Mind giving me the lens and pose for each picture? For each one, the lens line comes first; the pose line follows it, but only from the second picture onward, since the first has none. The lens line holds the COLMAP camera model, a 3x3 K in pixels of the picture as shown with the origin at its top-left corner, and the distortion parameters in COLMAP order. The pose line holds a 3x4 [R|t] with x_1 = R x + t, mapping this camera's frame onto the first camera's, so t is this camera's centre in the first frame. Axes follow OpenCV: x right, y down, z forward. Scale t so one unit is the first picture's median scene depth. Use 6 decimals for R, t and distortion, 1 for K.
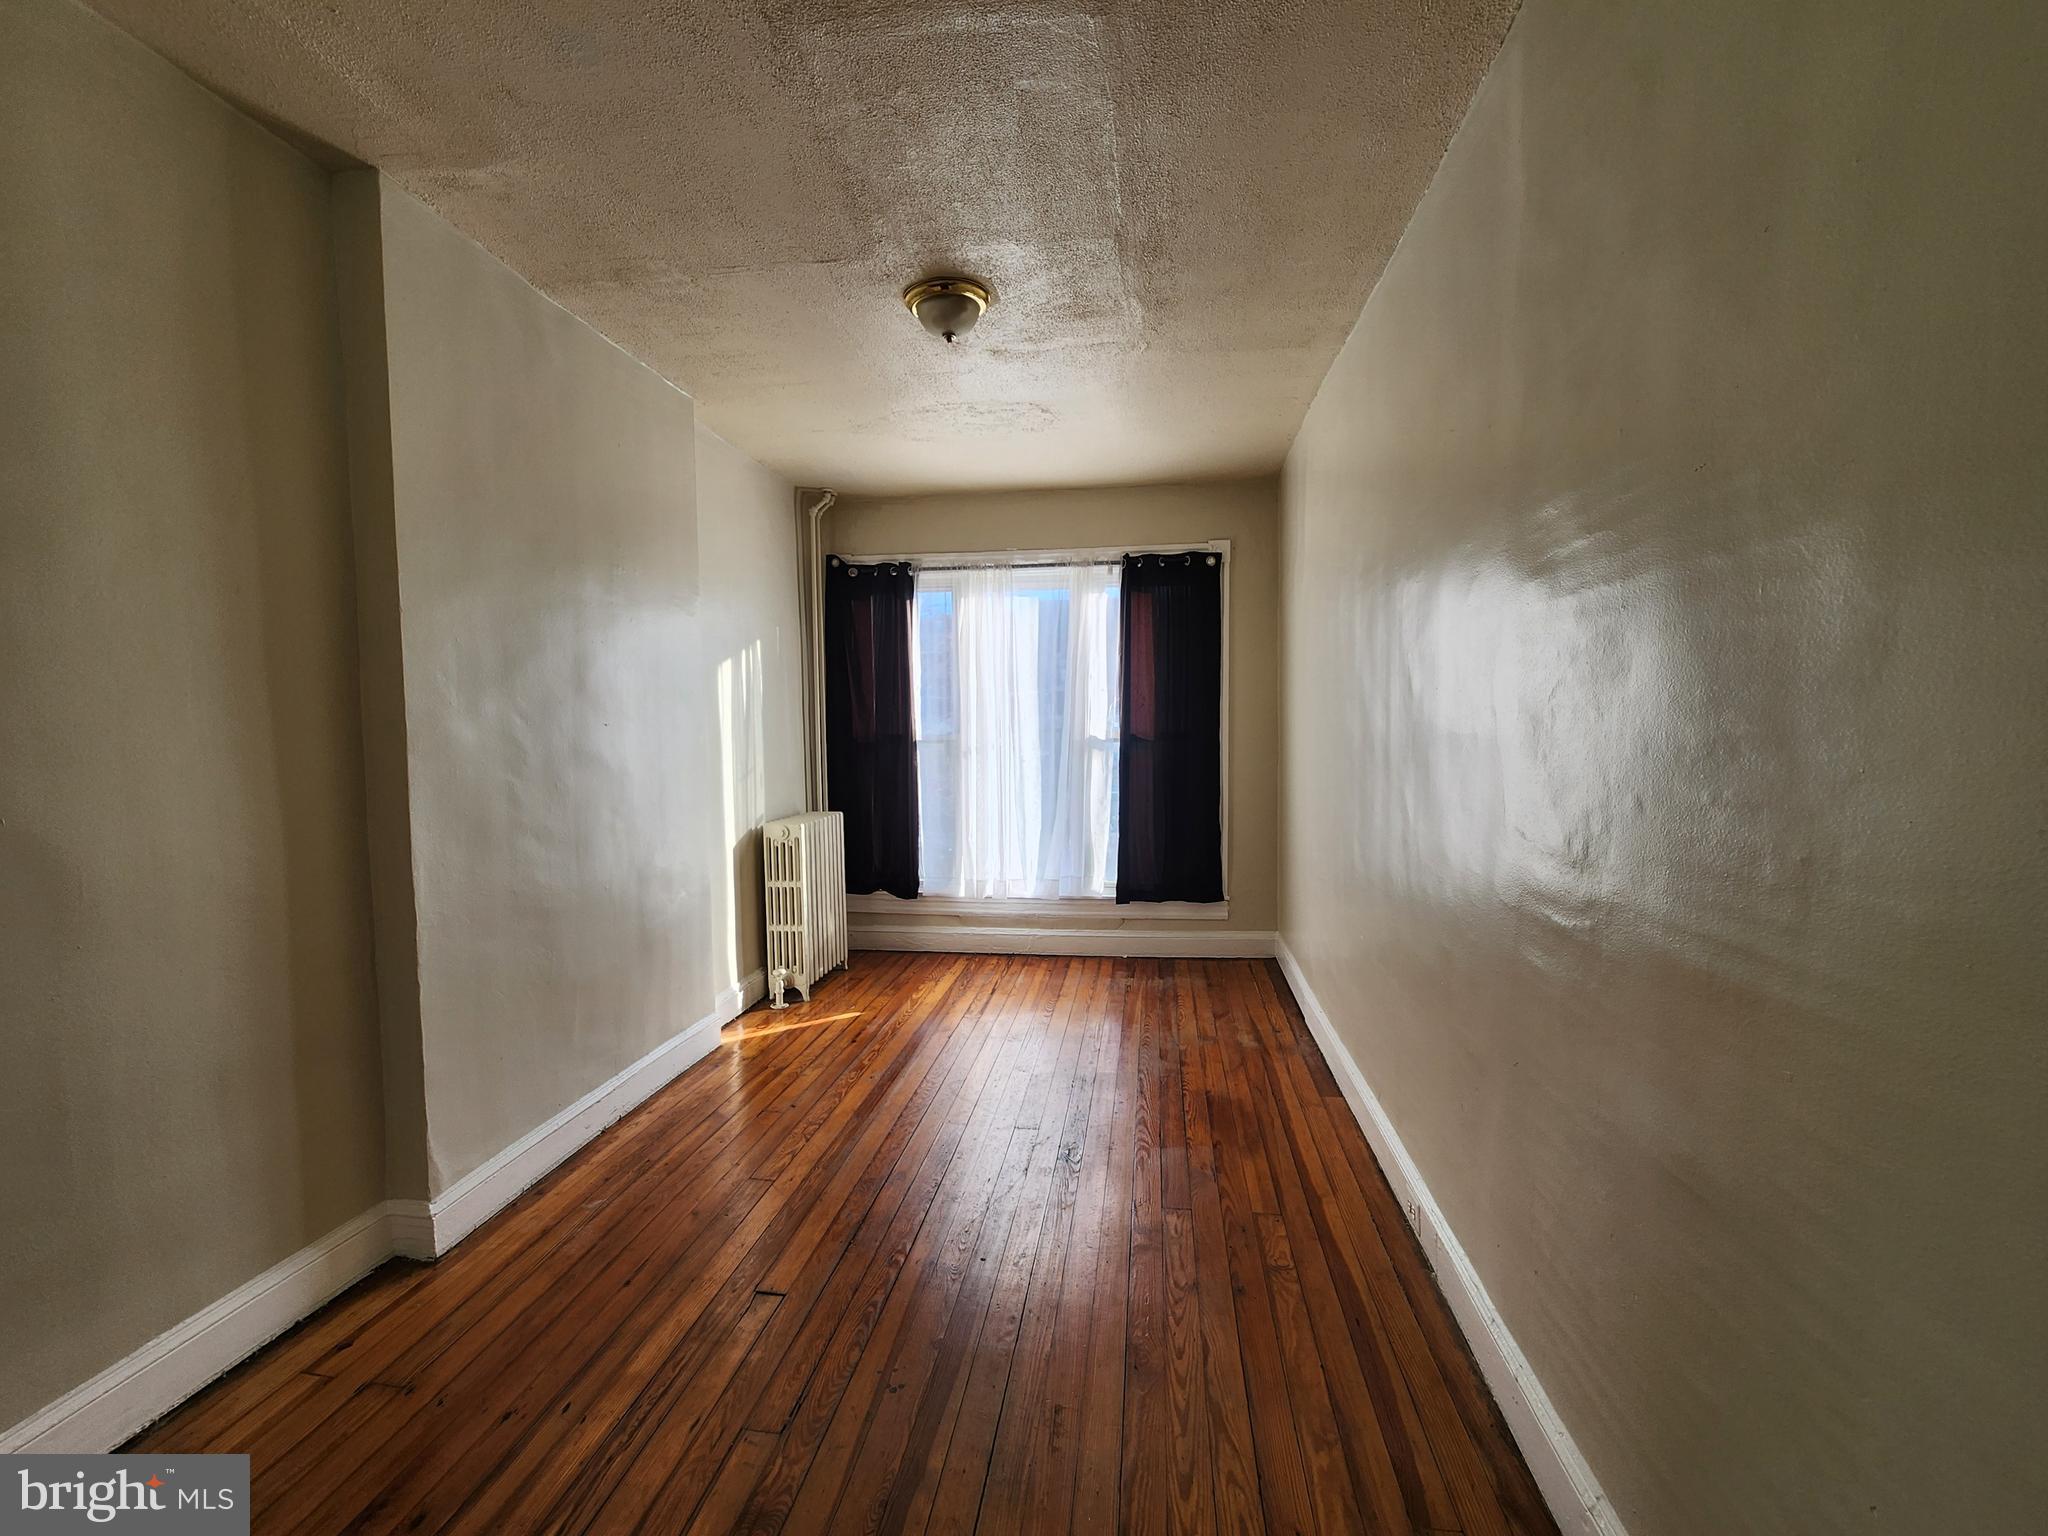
lens RADIAL K [[833.7, 0, 1038.7], [0, 833.7, 781.8], [0, 0, 1]] dist [-0.001973, -0.000958]
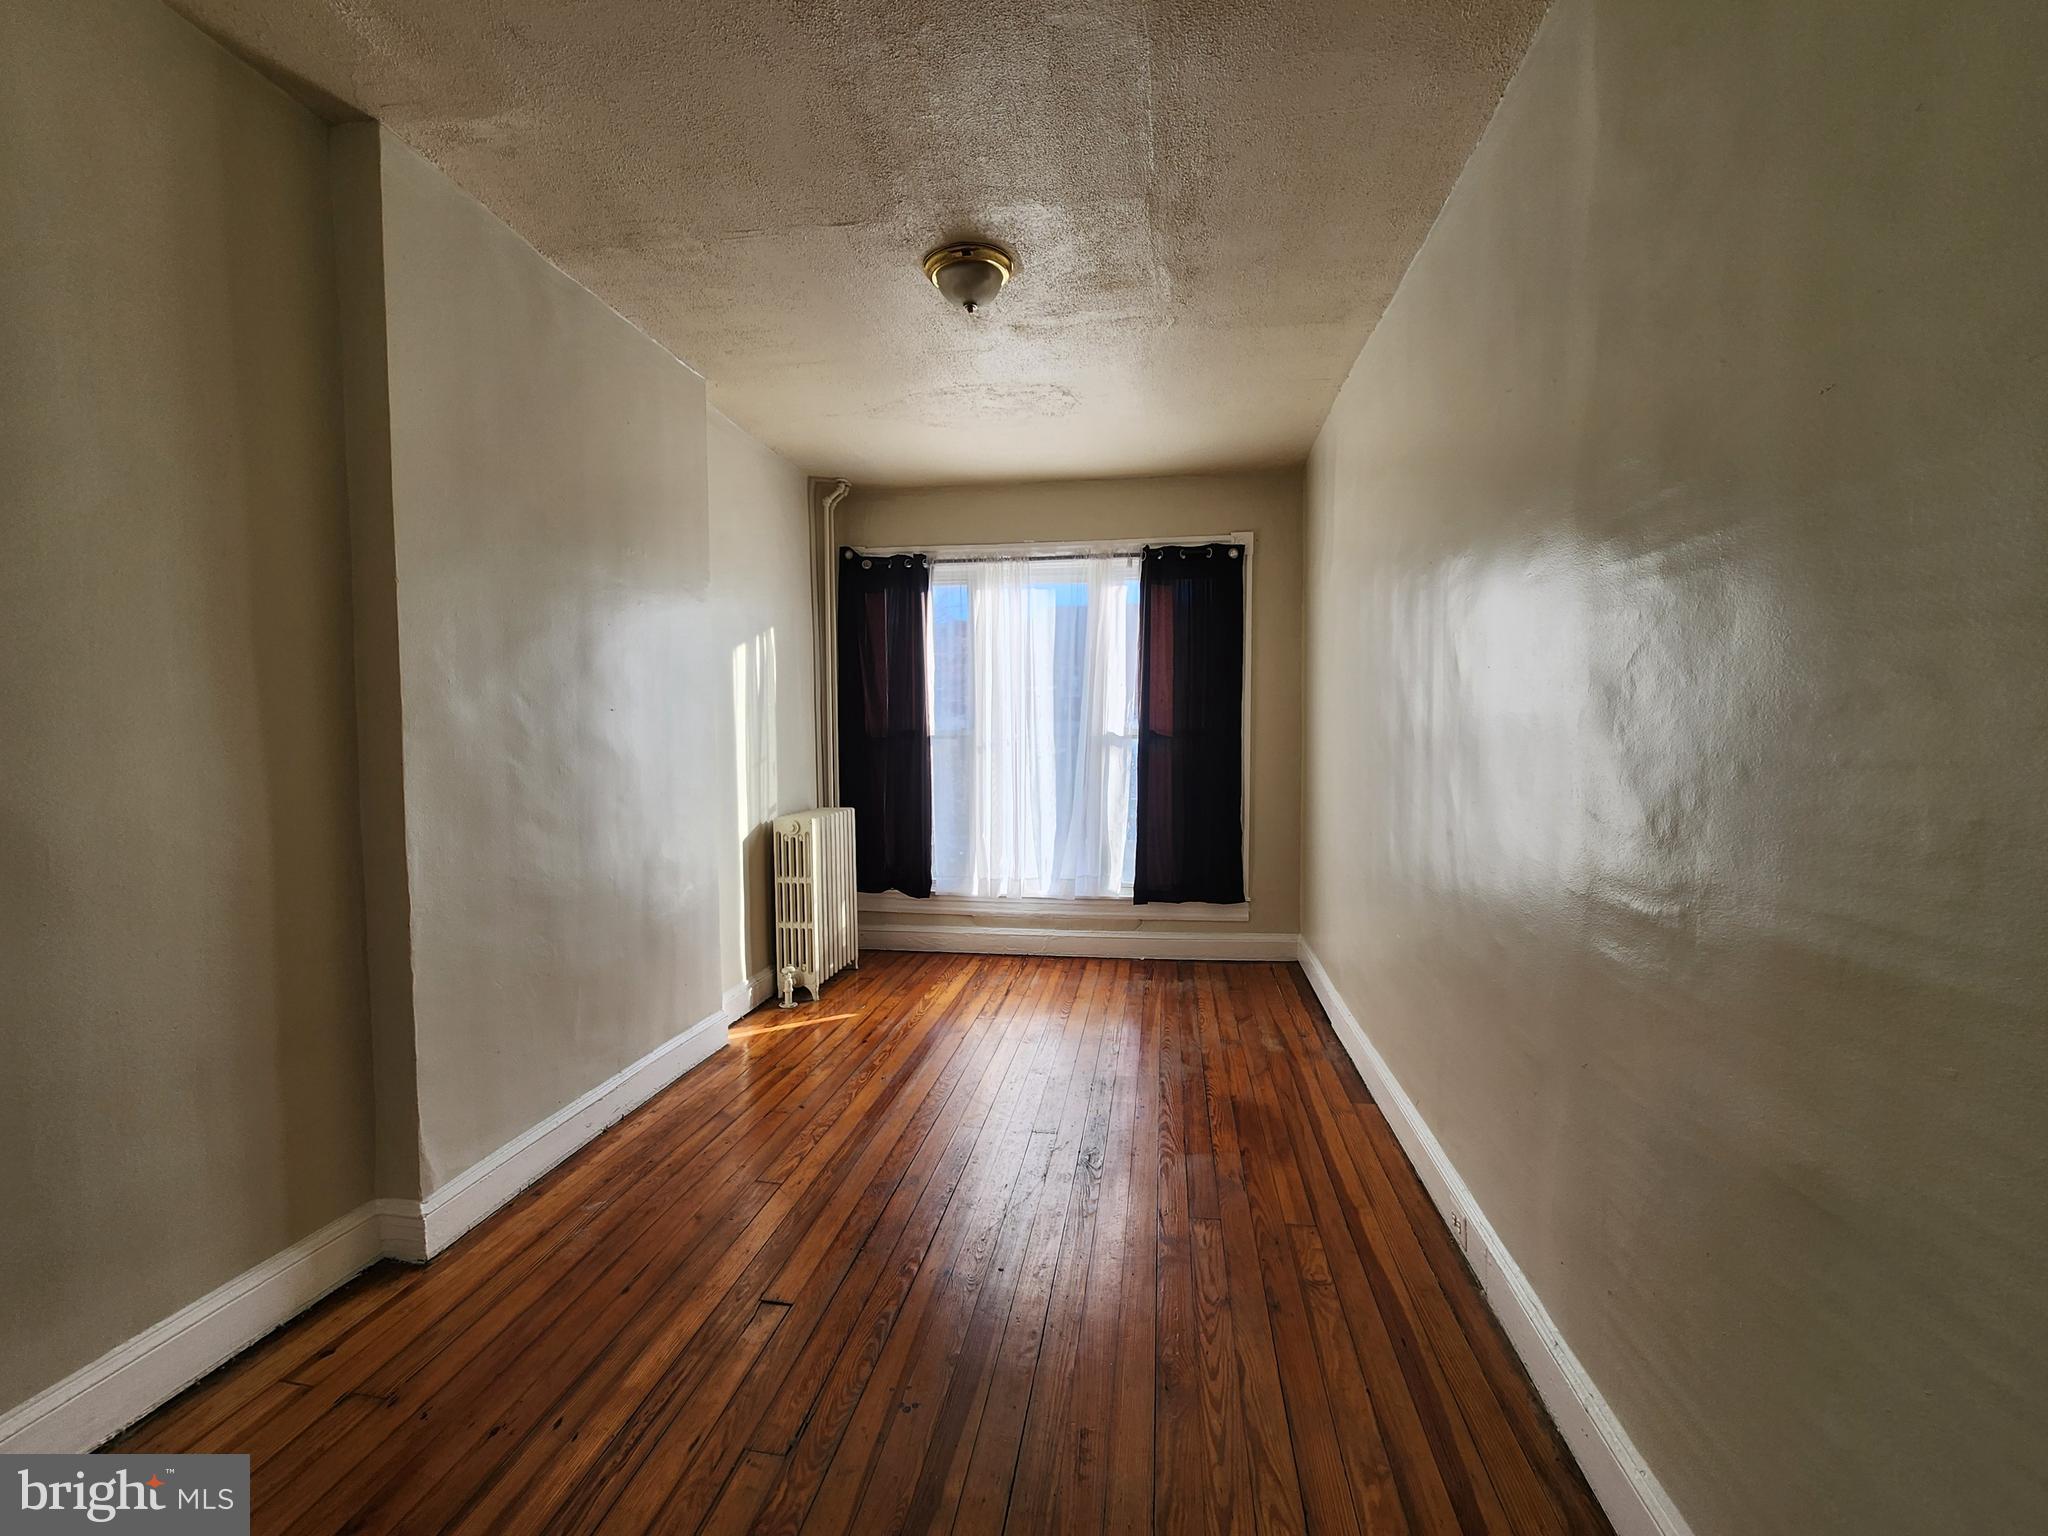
lens RADIAL K [[833.7, 0, 1039.4], [0, 833.7, 786.0], [0, 0, 1]] dist [-0.001973, -0.000958]
pose [[0.999916, 0.007205, -0.010811, -0.012283], [-0.007249, 0.999966, -0.003984, 0.020496], [0.010782, 0.004062, 0.999934, 0.038910]]
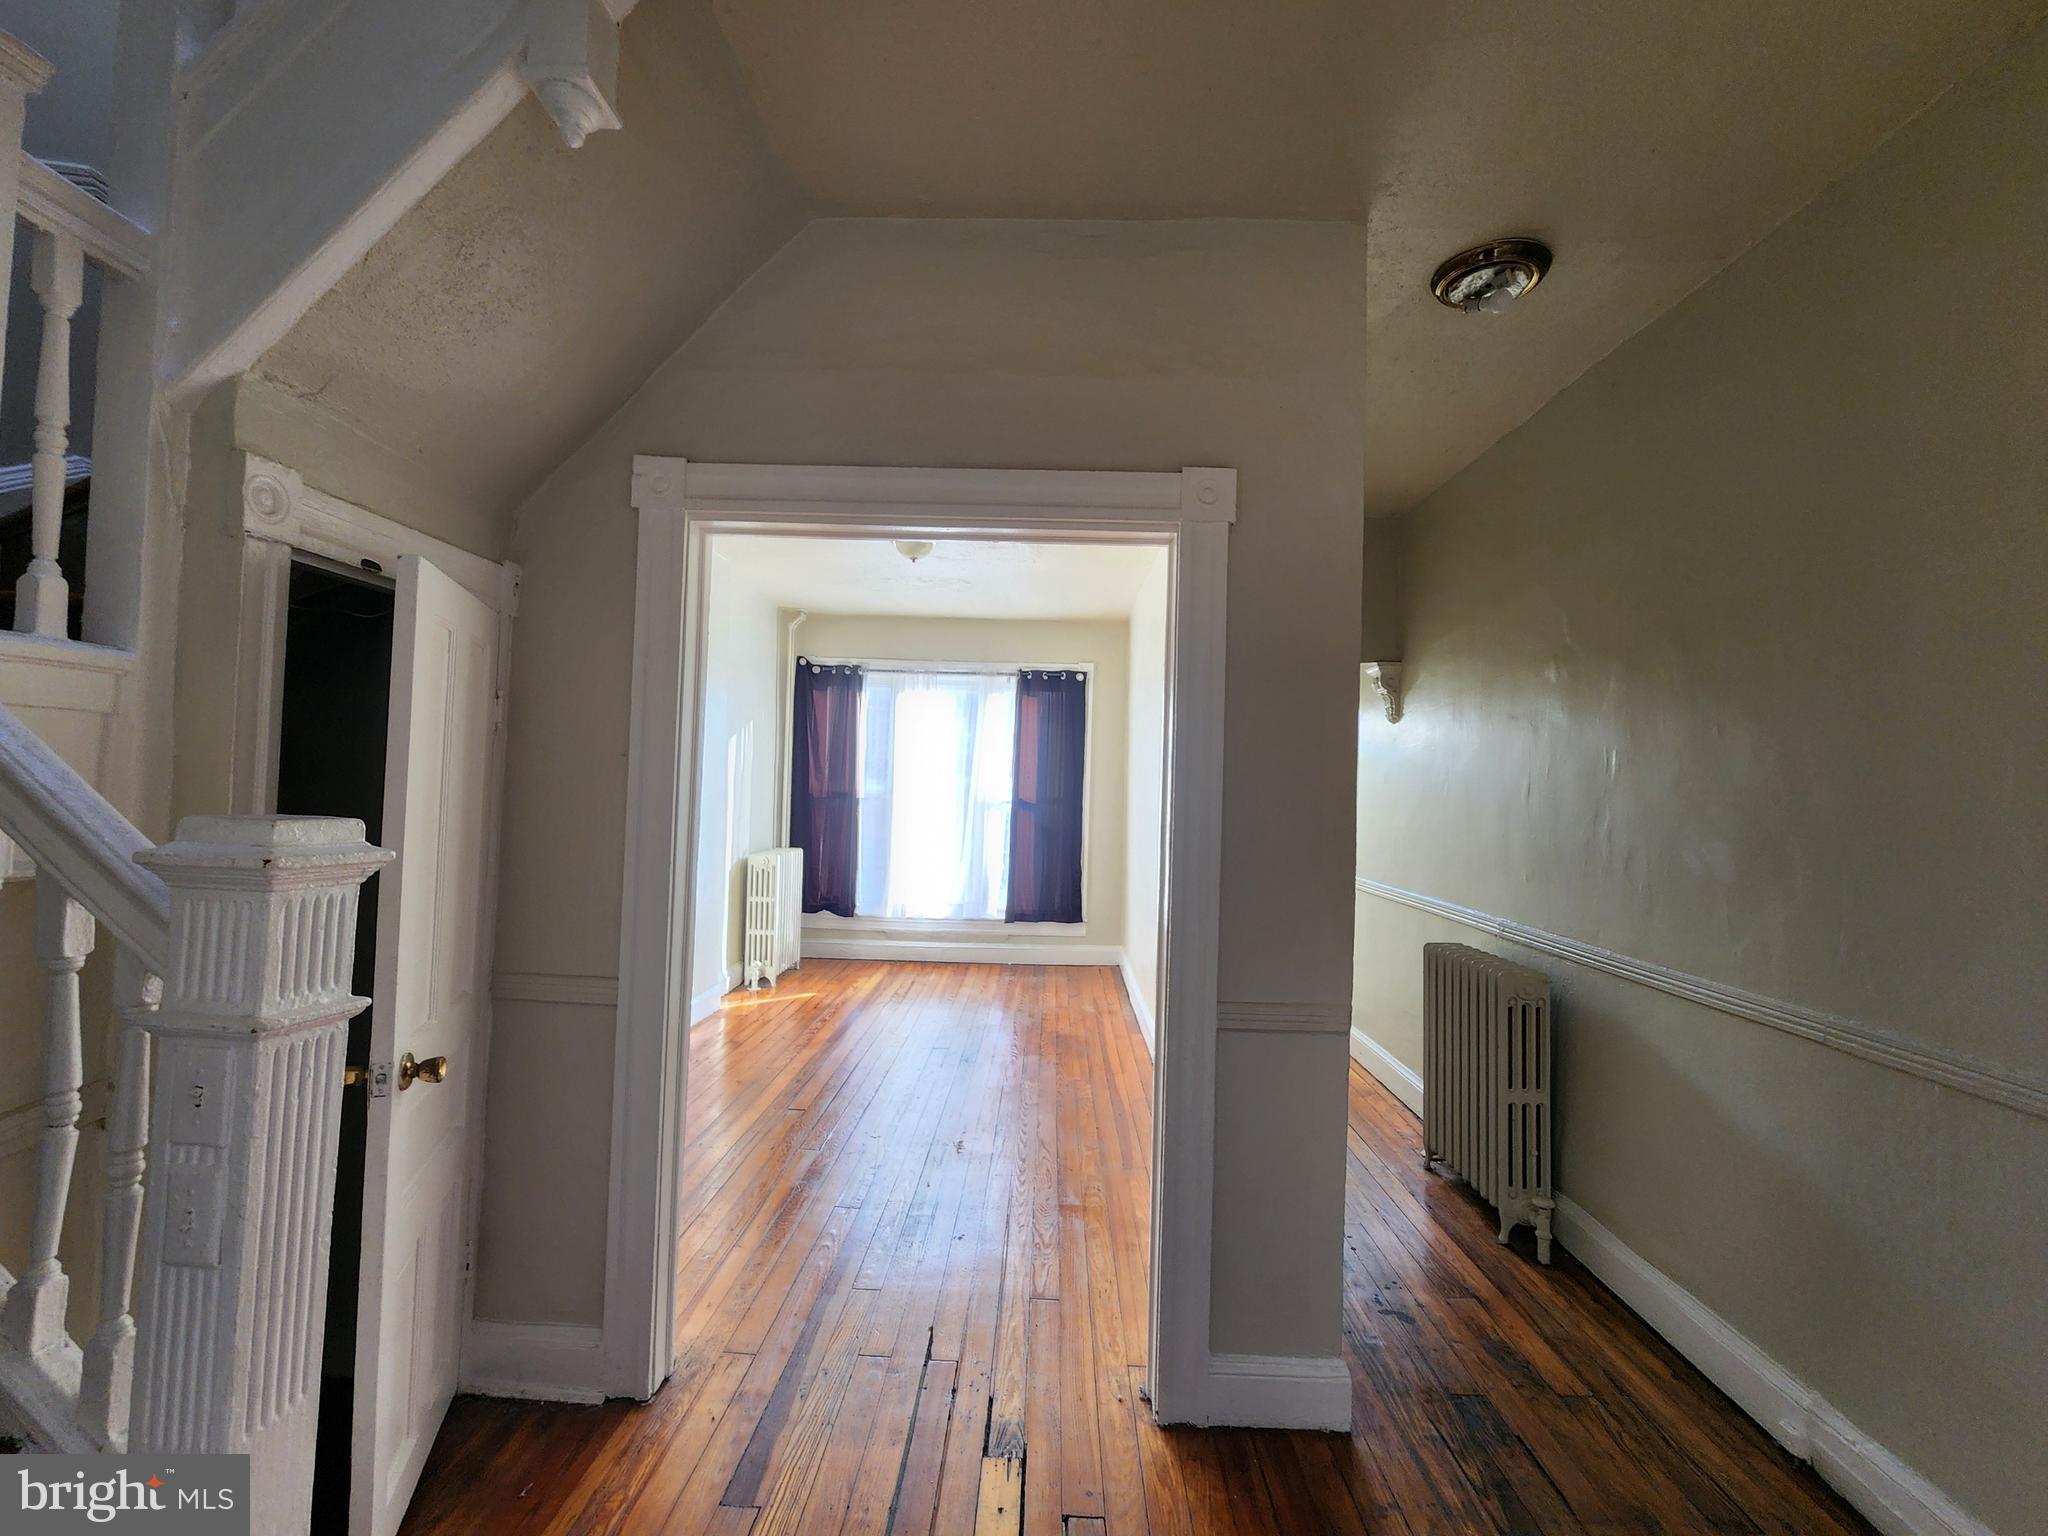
lens RADIAL K [[833.7, 0, 1030.8], [0, 833.7, 756.7], [0, 0, 1]] dist [-0.001973, -0.000958]
pose [[0.993391, 0.040780, 0.107292, -0.034006], [-0.029393, 0.993969, -0.105648, 0.030609], [-0.110954, 0.101796, 0.988598, -0.590409]]
